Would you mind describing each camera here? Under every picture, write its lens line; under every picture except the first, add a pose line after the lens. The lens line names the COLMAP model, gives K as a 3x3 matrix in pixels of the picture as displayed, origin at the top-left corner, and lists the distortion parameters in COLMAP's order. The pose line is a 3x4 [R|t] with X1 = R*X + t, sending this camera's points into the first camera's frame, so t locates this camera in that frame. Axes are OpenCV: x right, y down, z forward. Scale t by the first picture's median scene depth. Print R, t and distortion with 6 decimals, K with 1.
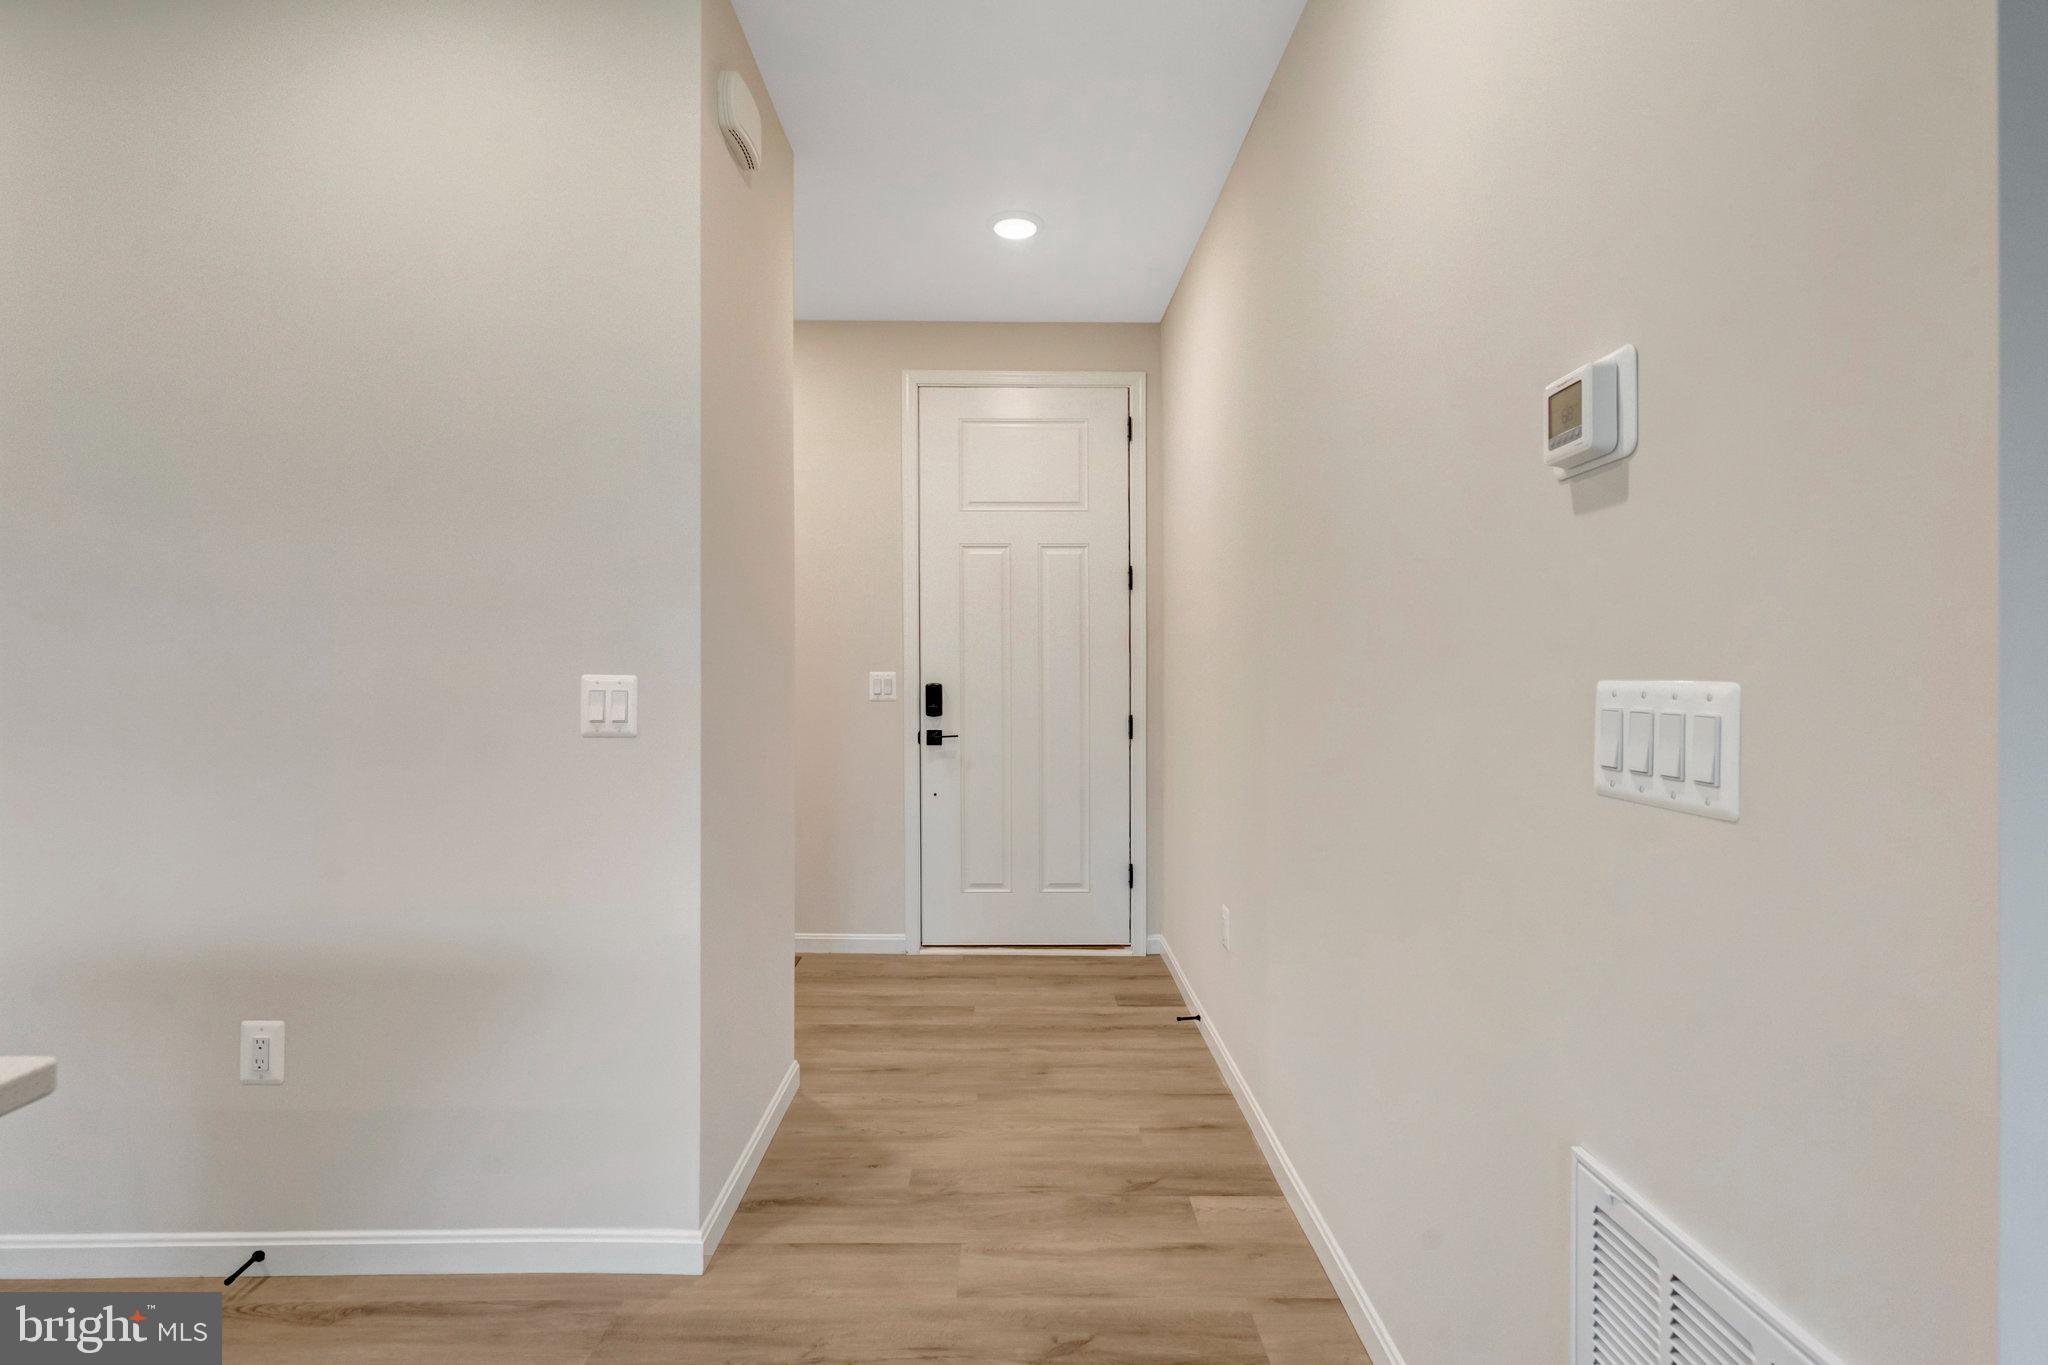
lens RADIAL K [[952.5, 0, 1015.2], [0, 952.5, 673.9], [0, 0, 1]] dist [-0.001760, 0.000247]
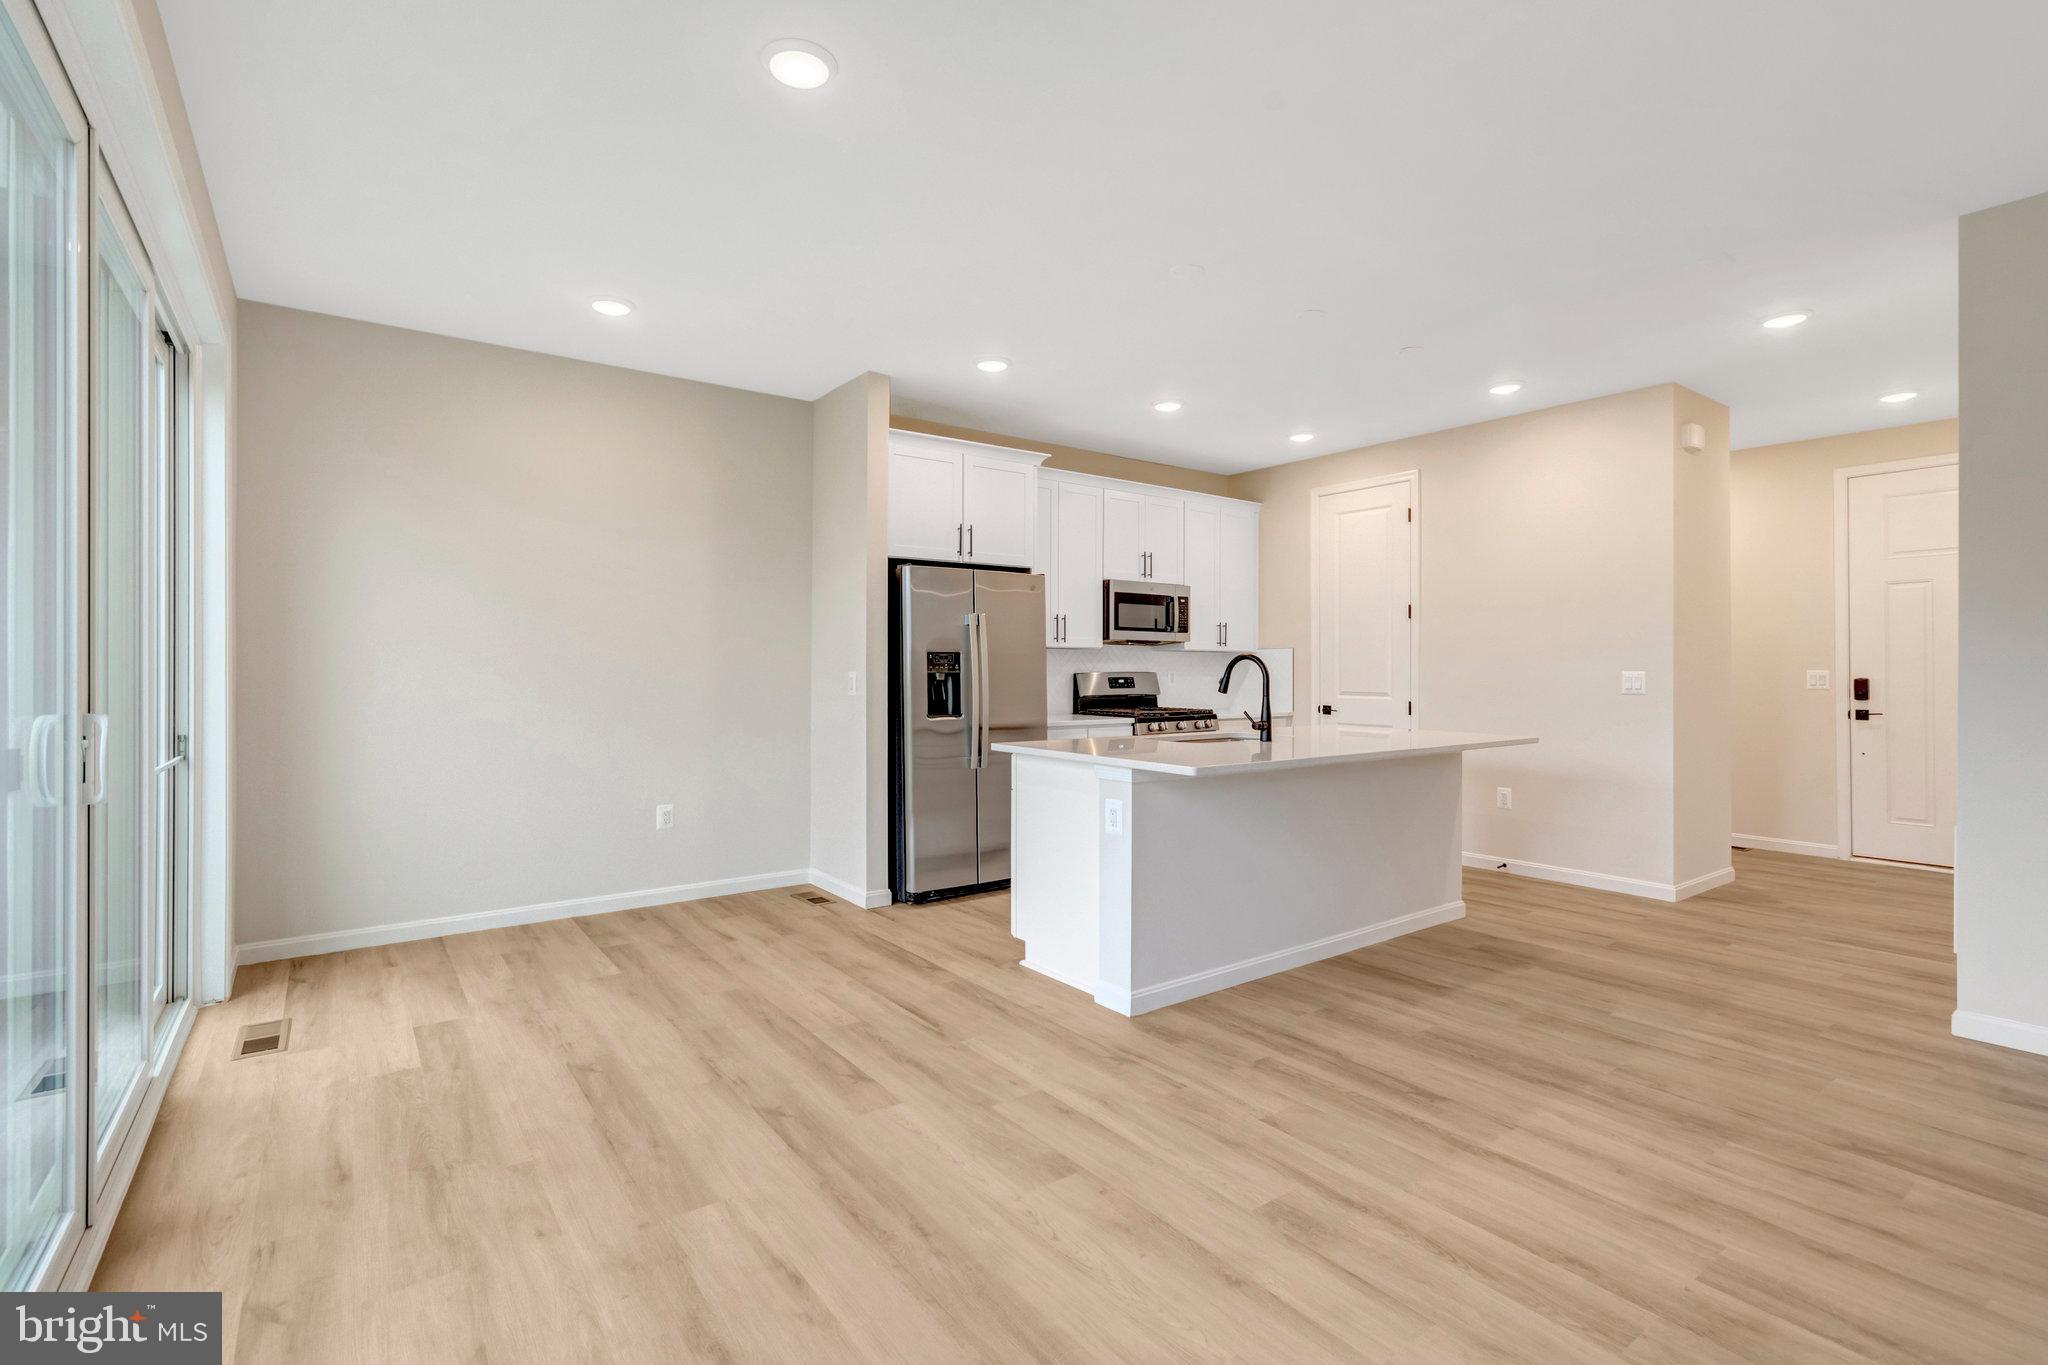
lens RADIAL K [[952.5, 0, 1016.6], [0, 952.5, 670.1], [0, 0, 1]] dist [-0.001760, 0.000247]
pose [[0.589057, -0.002904, -0.808086, 0.335900], [-0.001574, 0.999988, -0.004741, 0.006556], [0.808090, 0.004065, 0.589045, -0.932333]]
